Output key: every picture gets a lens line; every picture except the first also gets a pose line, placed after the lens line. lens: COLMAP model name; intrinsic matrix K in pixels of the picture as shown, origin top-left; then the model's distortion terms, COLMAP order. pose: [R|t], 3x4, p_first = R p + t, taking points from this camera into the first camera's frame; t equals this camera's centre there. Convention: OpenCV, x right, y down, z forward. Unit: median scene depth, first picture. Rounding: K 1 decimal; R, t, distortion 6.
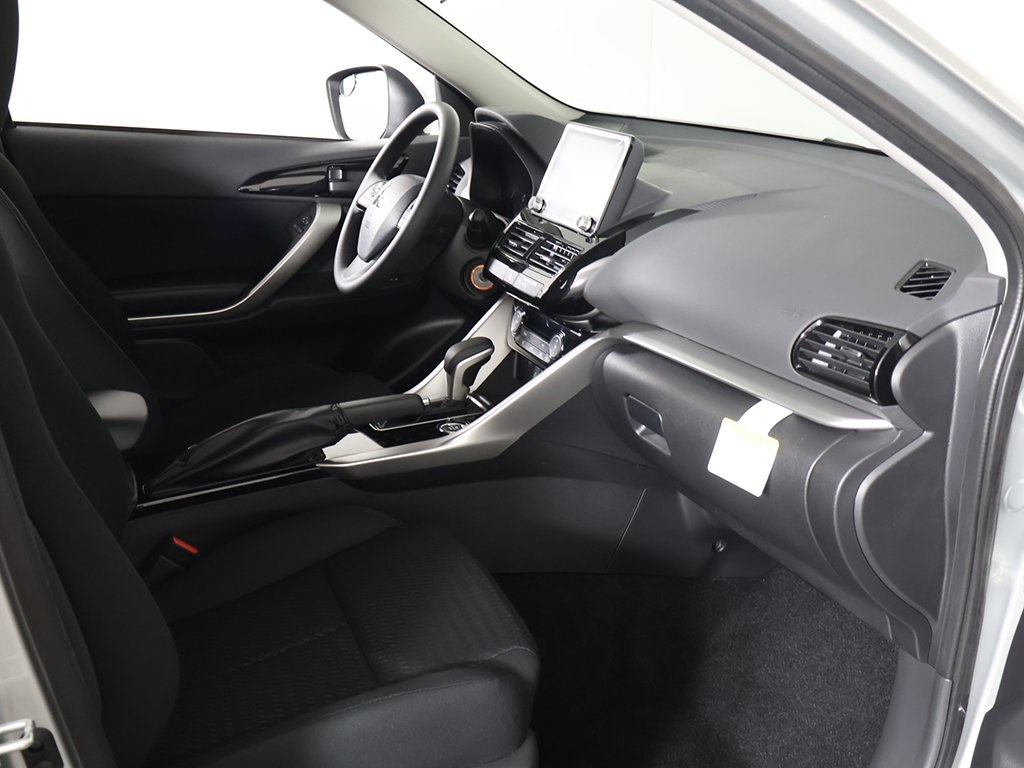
lens RADIAL K [[1182.9, 0, 527.1], [0, 1182.9, 374.4], [0, 0, 1]] dist [0.010102, 0.004750]
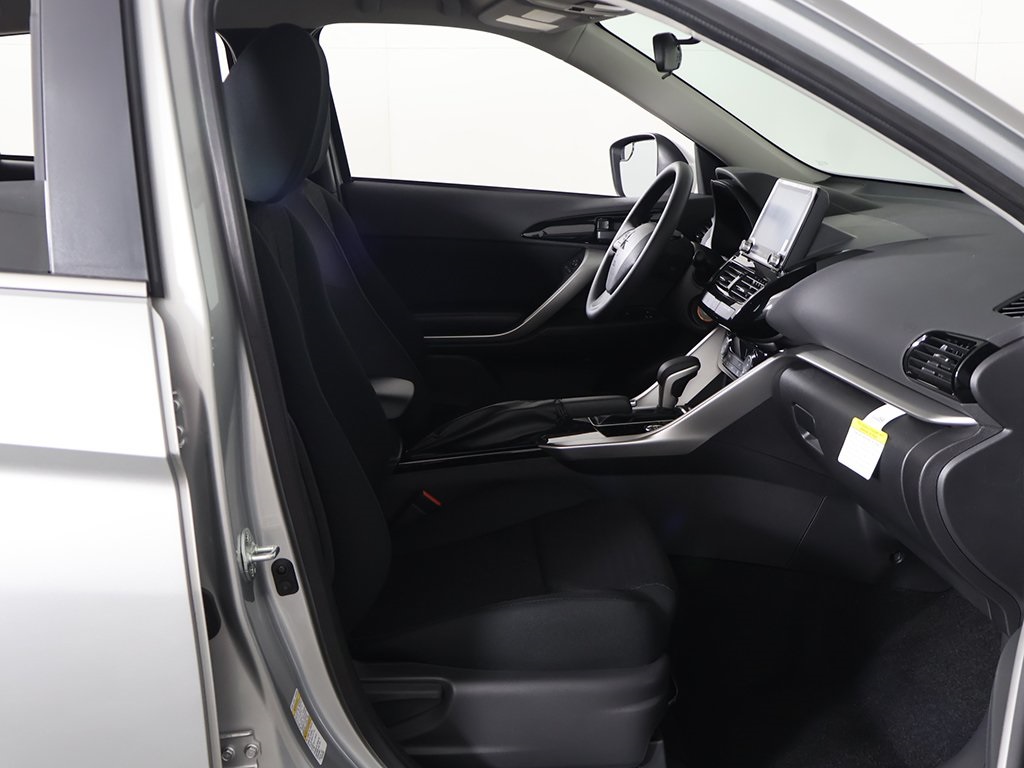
lens RADIAL K [[1182.9, 0, 527.1], [0, 1182.9, 374.4], [0, 0, 1]] dist [0.010102, 0.004750]
pose [[0.956579, 0.056240, -0.285997, 0.156855], [-0.074690, 0.995743, -0.054009, 0.067941], [0.281742, 0.073026, 0.956707, -0.190073]]
